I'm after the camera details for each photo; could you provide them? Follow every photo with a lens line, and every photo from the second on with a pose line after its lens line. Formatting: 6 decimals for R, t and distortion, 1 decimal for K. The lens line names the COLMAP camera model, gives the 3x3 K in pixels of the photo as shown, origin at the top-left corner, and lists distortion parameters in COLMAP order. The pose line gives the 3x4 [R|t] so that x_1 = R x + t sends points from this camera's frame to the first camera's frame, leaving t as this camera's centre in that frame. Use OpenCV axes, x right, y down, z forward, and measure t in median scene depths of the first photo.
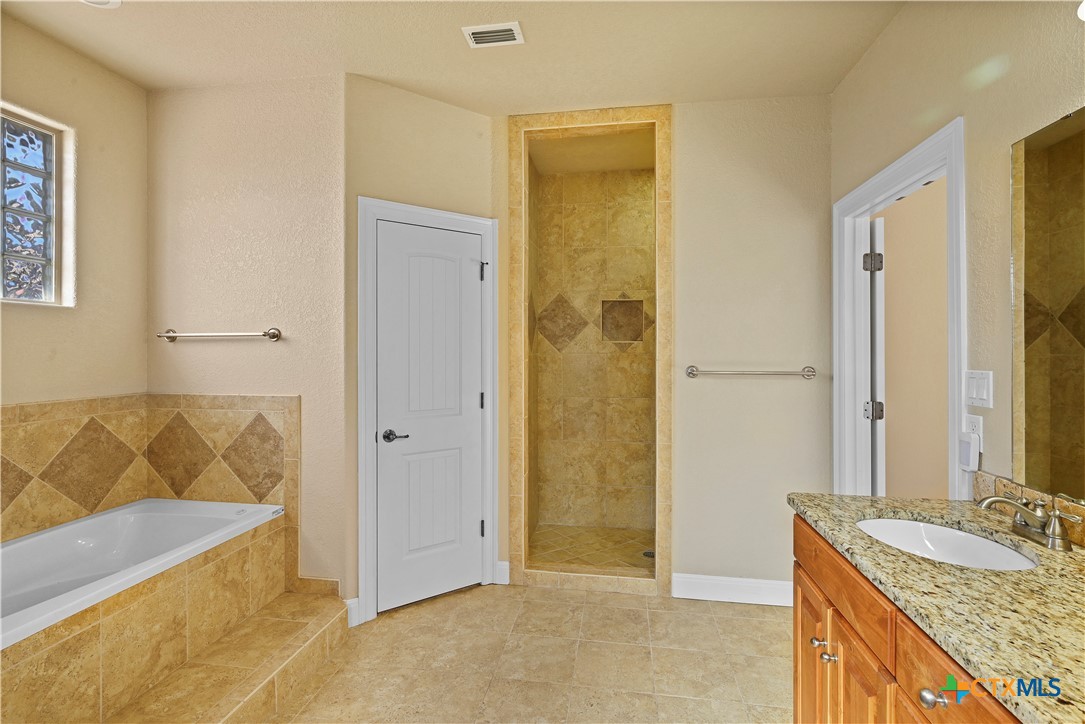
lens RADIAL K [[497.0, 0, 549.5], [0, 497.0, 357.0], [0, 0, 1]] dist [0.000172, -0.000158]
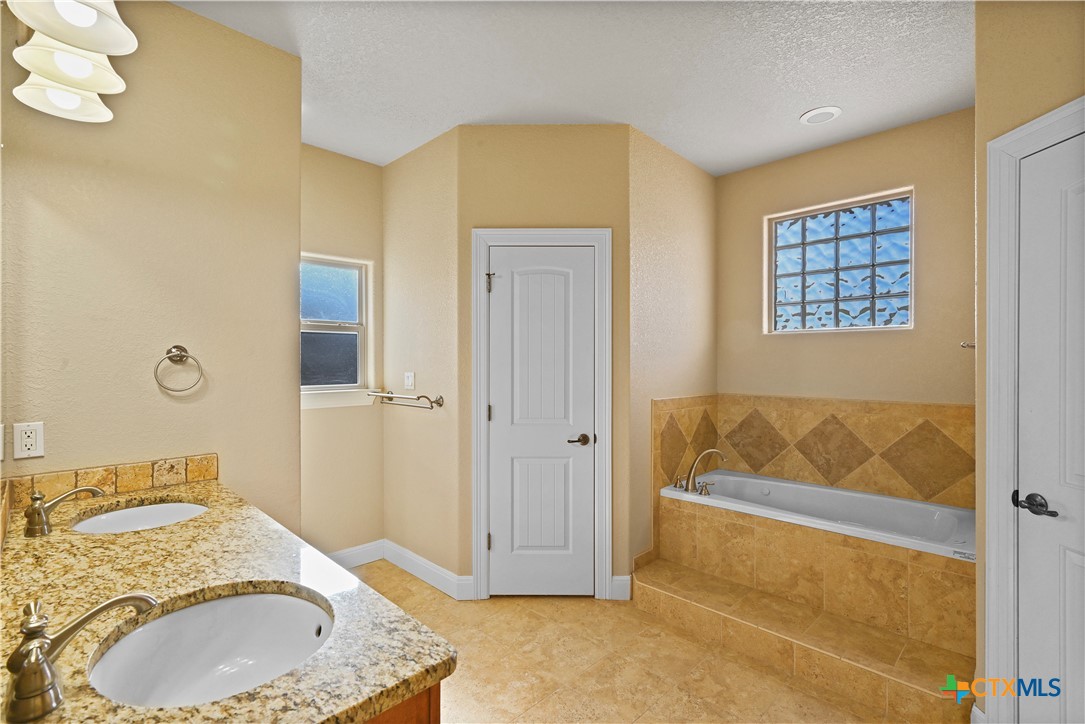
lens RADIAL K [[497.0, 0, 549.5], [0, 497.0, 357.0], [0, 0, 1]] dist [0.000172, -0.000158]
pose [[-0.575738, -0.009858, -0.817575, 0.645771], [-0.014068, 0.999899, -0.002150, -0.016382], [0.817513, 0.010264, -0.575818, 1.050564]]
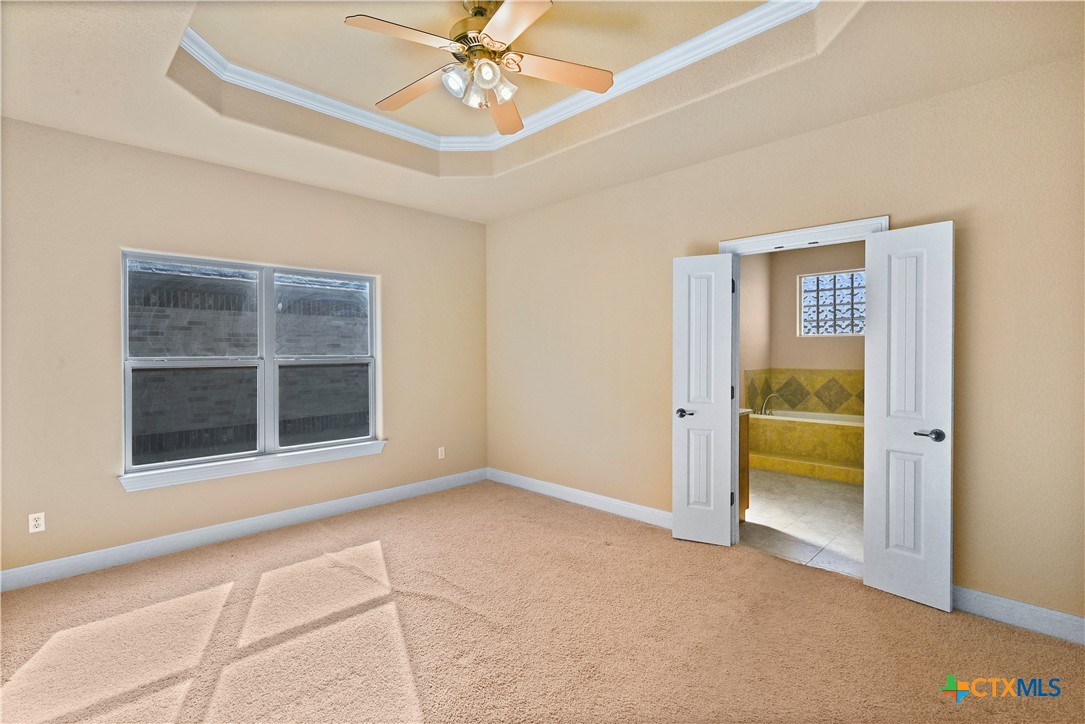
lens RADIAL K [[514.2, 0, 546.2], [0, 514.2, 351.8], [0, 0, 1]] dist [-0.000705, -0.000366]
pose [[-0.578154, -0.000609, -0.815927, 2.443814], [-0.009168, 0.999941, 0.005751, -0.014450], [0.815876, 0.010806, -0.578126, 1.266622]]
